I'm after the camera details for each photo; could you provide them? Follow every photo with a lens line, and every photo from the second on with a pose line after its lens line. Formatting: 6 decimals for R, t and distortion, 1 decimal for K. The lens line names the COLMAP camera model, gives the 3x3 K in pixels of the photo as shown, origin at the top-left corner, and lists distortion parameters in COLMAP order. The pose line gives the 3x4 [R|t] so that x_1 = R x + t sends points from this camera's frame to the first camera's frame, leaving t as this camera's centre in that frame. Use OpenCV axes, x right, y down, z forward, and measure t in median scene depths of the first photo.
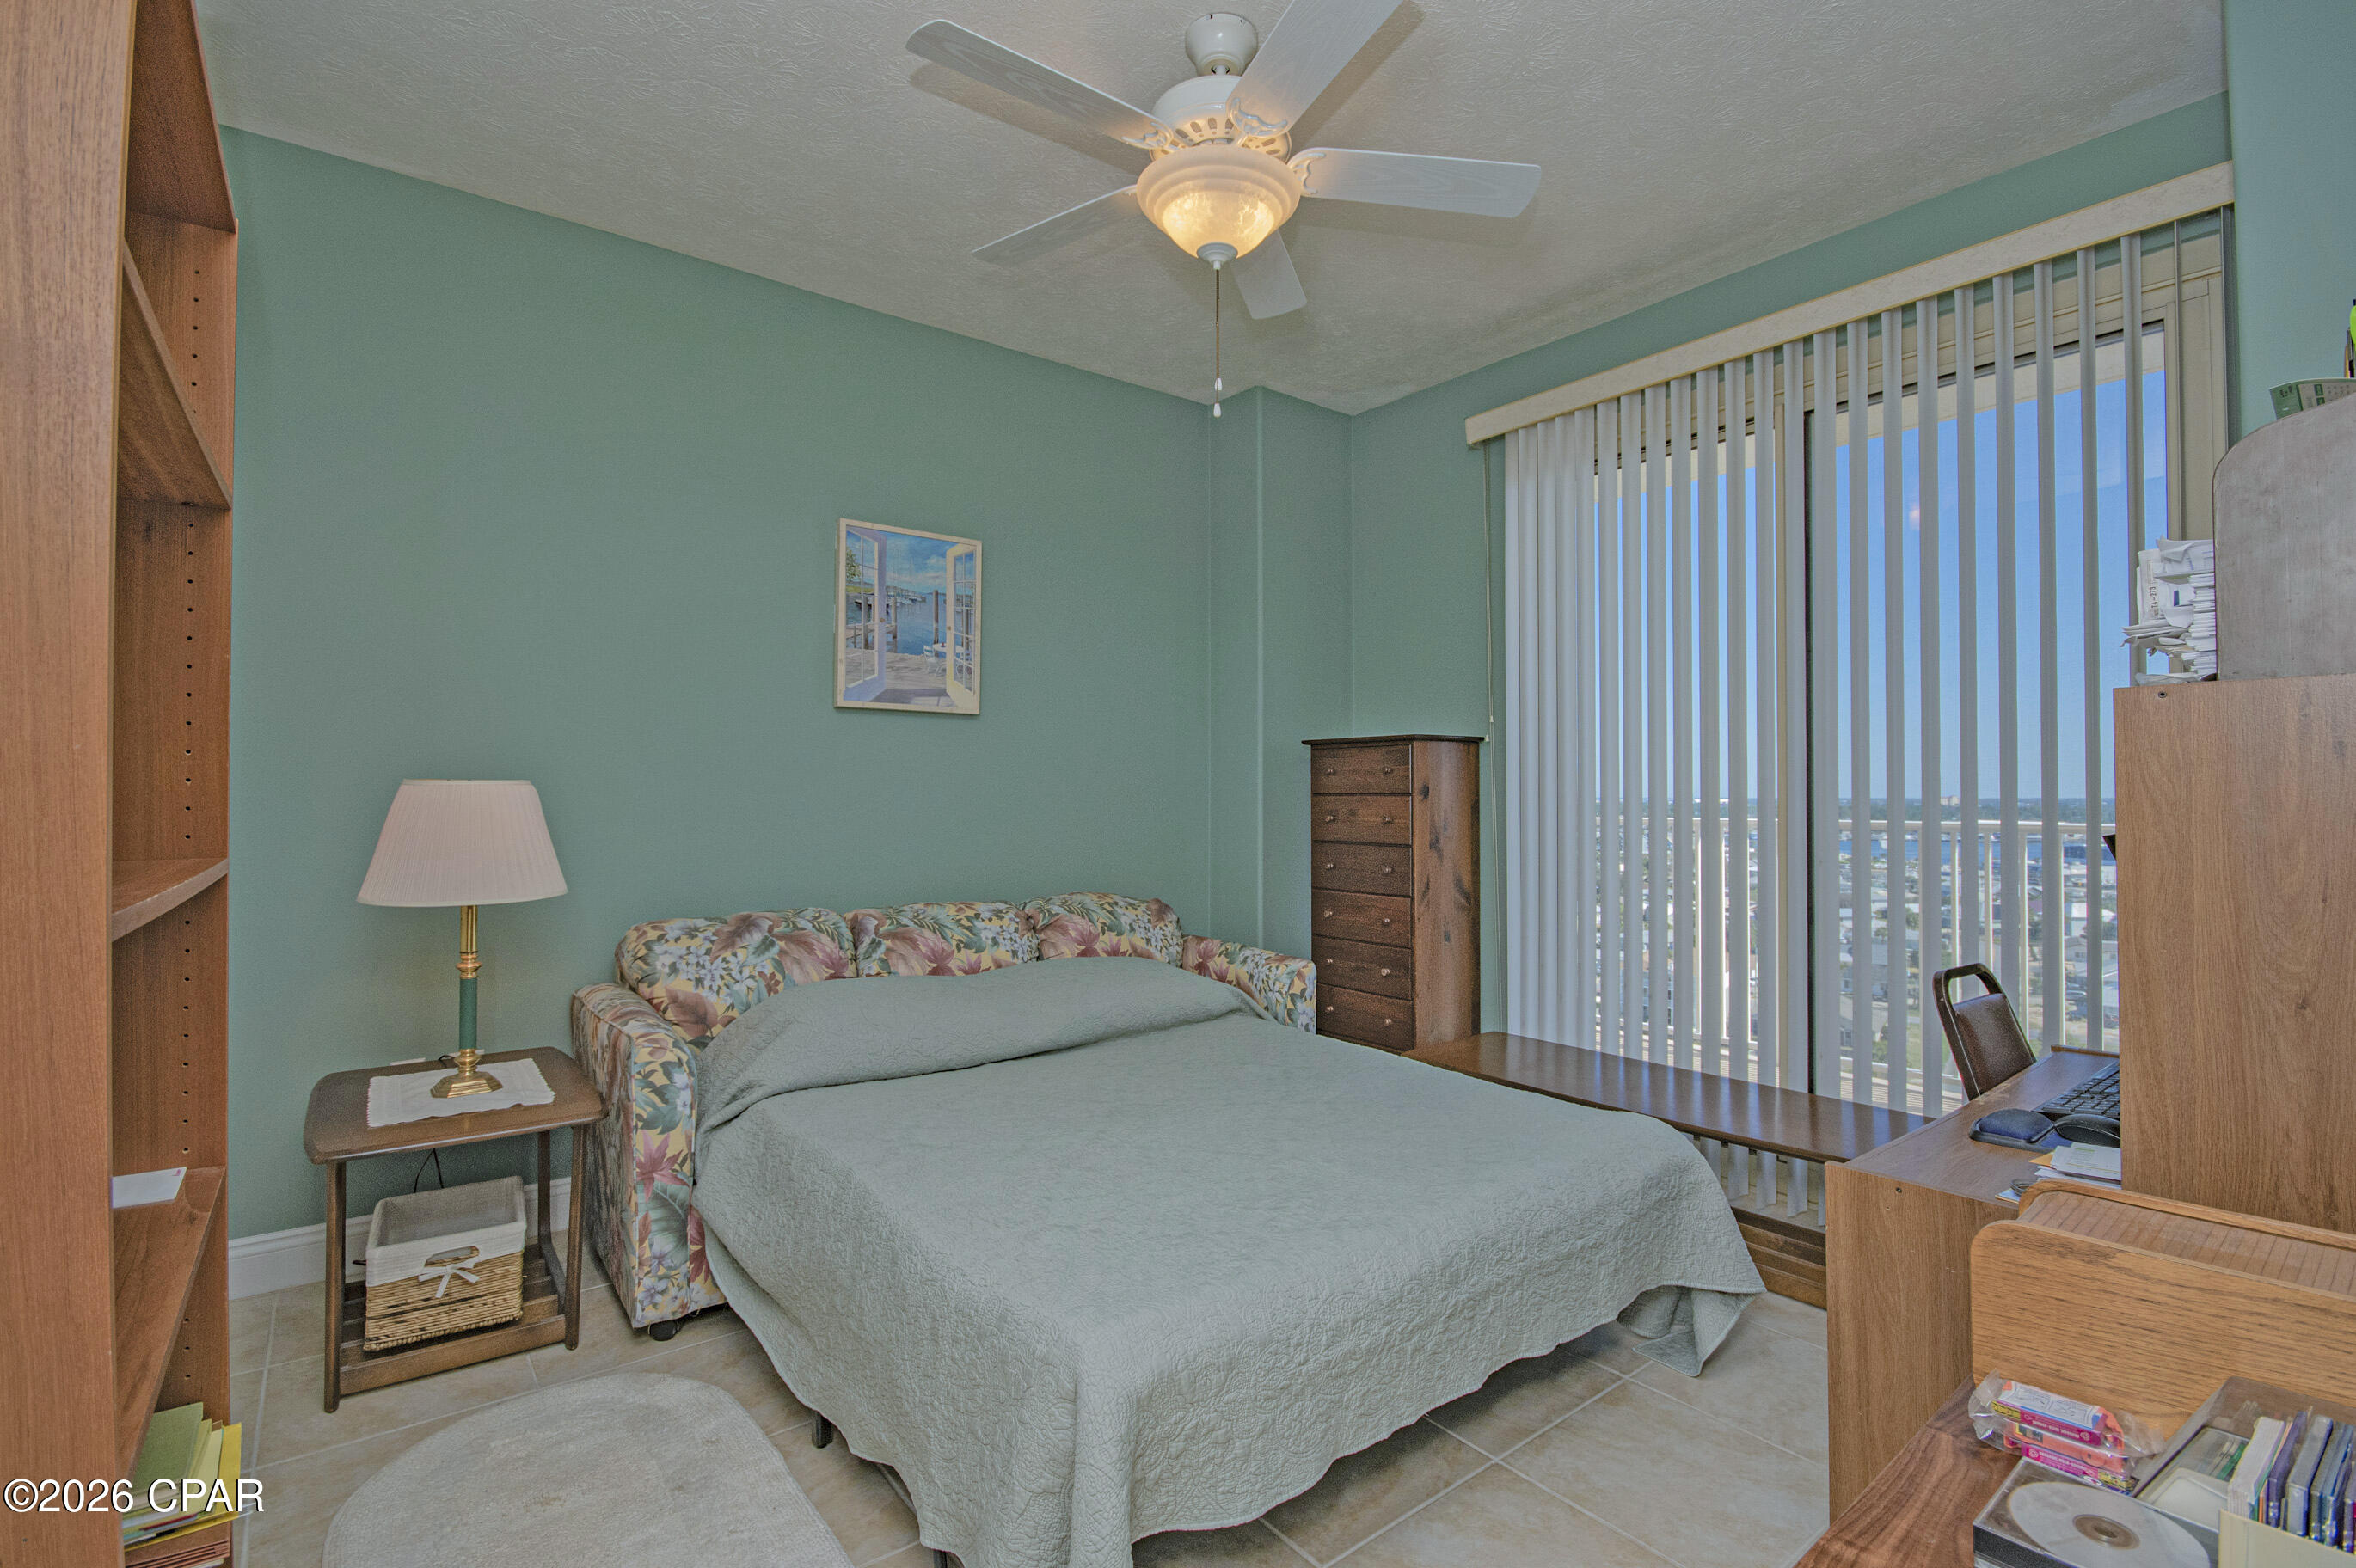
lens RADIAL K [[1074.6, 0, 1178.0], [0, 1074.6, 784.0], [0, 0, 1]] dist [0.001332, -0.000122]
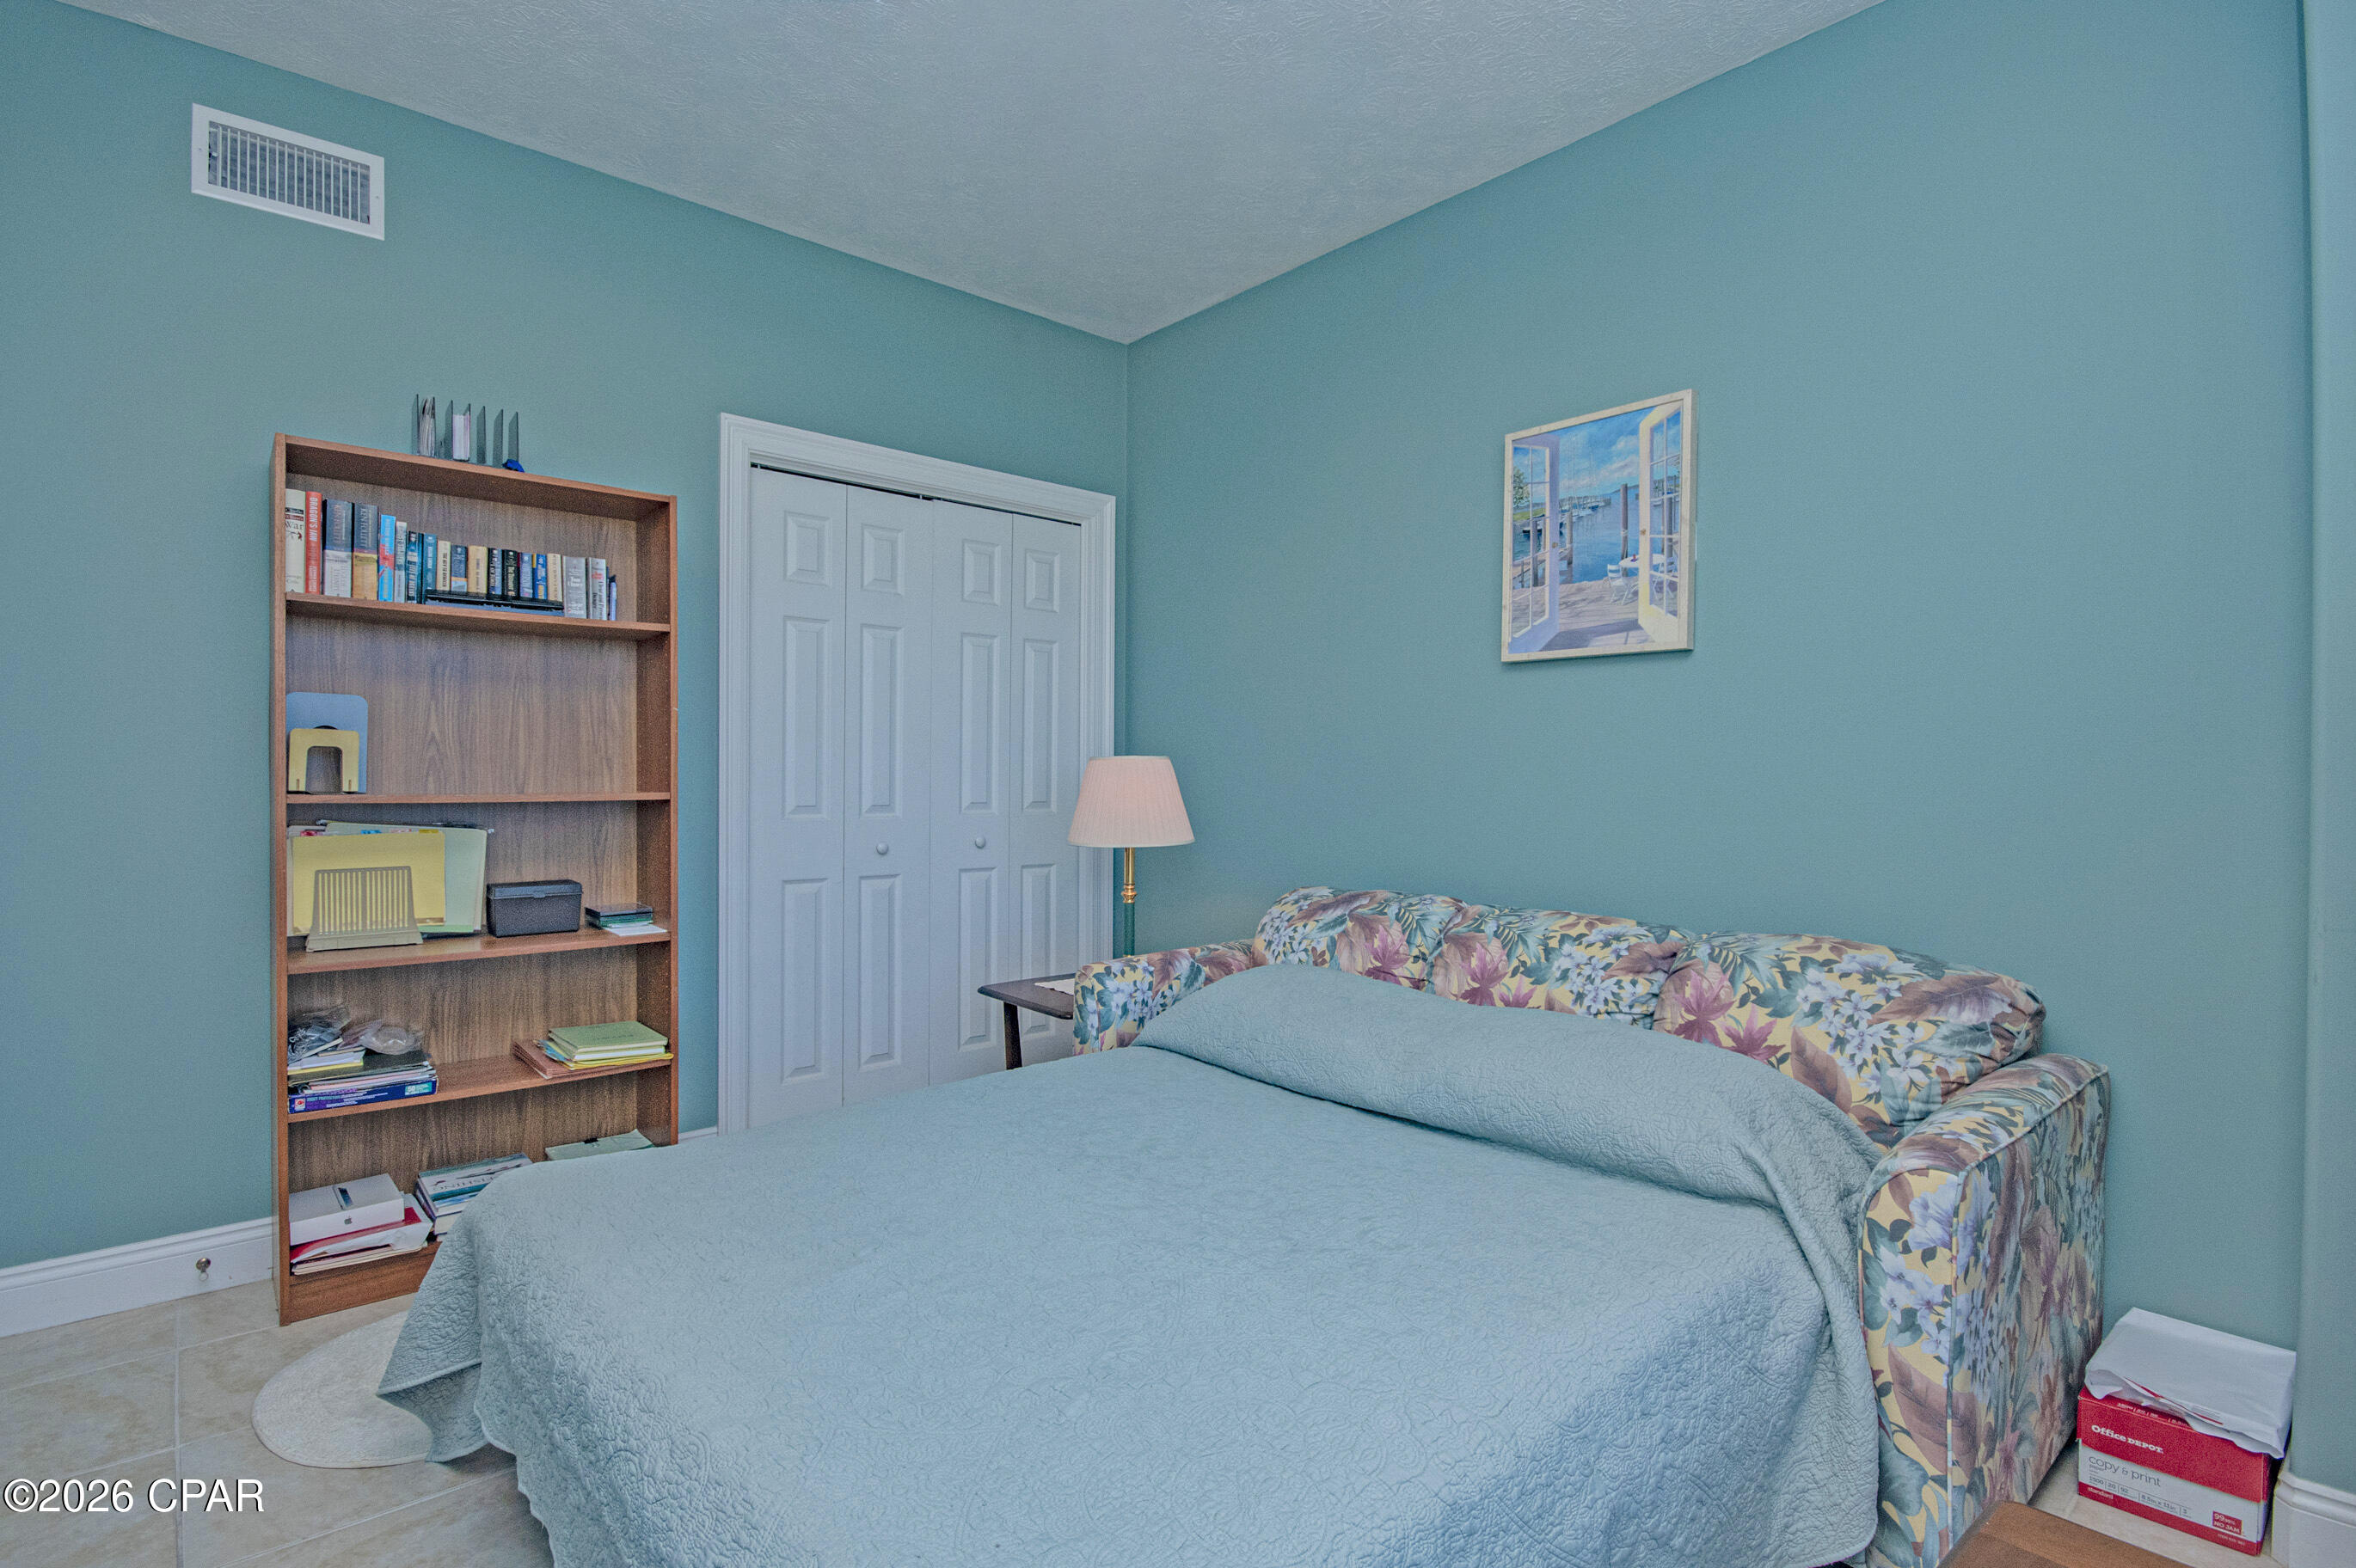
lens RADIAL K [[1074.6, 0, 1178.0], [0, 1074.6, 784.0], [0, 0, 1]] dist [0.001332, -0.000122]
pose [[0.105551, 0.001613, -0.994413, 0.472469], [-0.003633, 0.999993, 0.001237, 0.021528], [0.994407, 0.003482, 0.105556, 0.642714]]
